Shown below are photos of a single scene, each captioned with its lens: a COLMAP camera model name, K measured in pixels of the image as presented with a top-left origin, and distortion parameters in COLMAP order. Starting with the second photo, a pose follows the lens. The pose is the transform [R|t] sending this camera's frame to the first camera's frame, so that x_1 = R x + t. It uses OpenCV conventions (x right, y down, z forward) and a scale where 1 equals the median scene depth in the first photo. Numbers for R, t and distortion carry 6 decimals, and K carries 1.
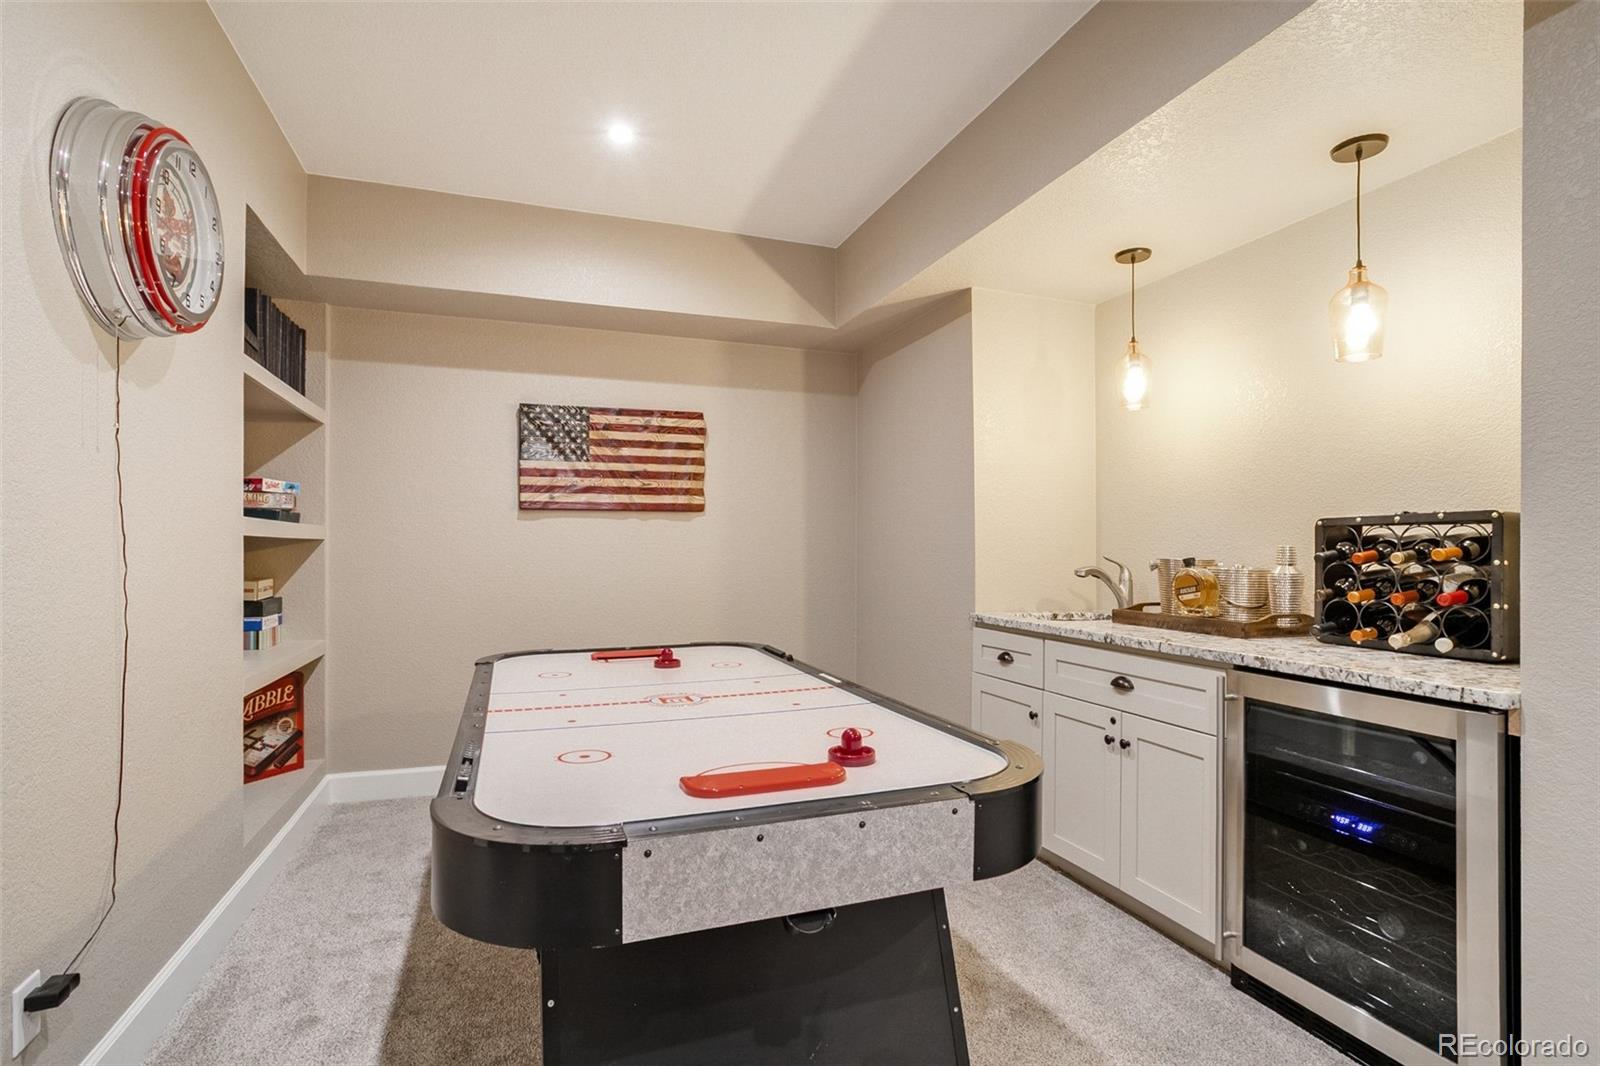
lens RADIAL K [[773.9, 0, 792.1], [0, 773.9, 538.7], [0, 0, 1]] dist [-0.069020, 0.043440]
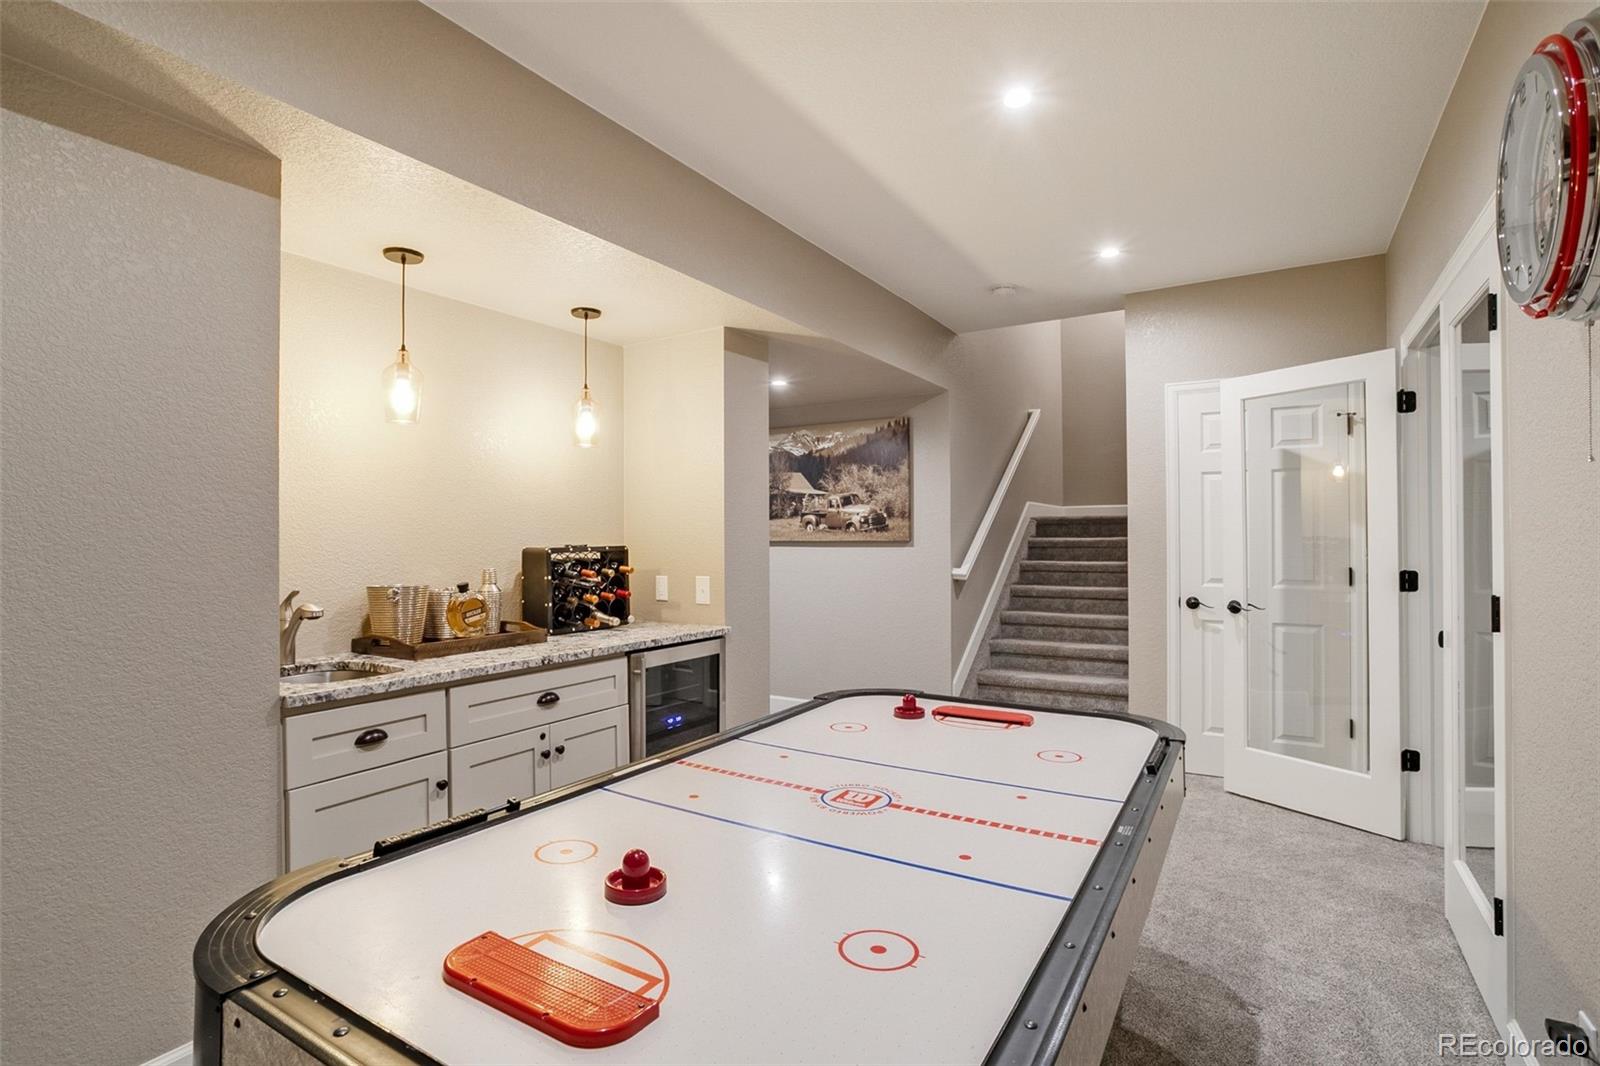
lens RADIAL K [[773.9, 0, 792.1], [0, 773.9, 538.7], [0, 0, 1]] dist [-0.069020, 0.043440]
pose [[-0.619398, 0.002579, 0.785073, -0.687092], [-0.003897, 0.999972, -0.006359, -0.036534], [-0.785067, -0.006999, -0.619371, 1.490749]]
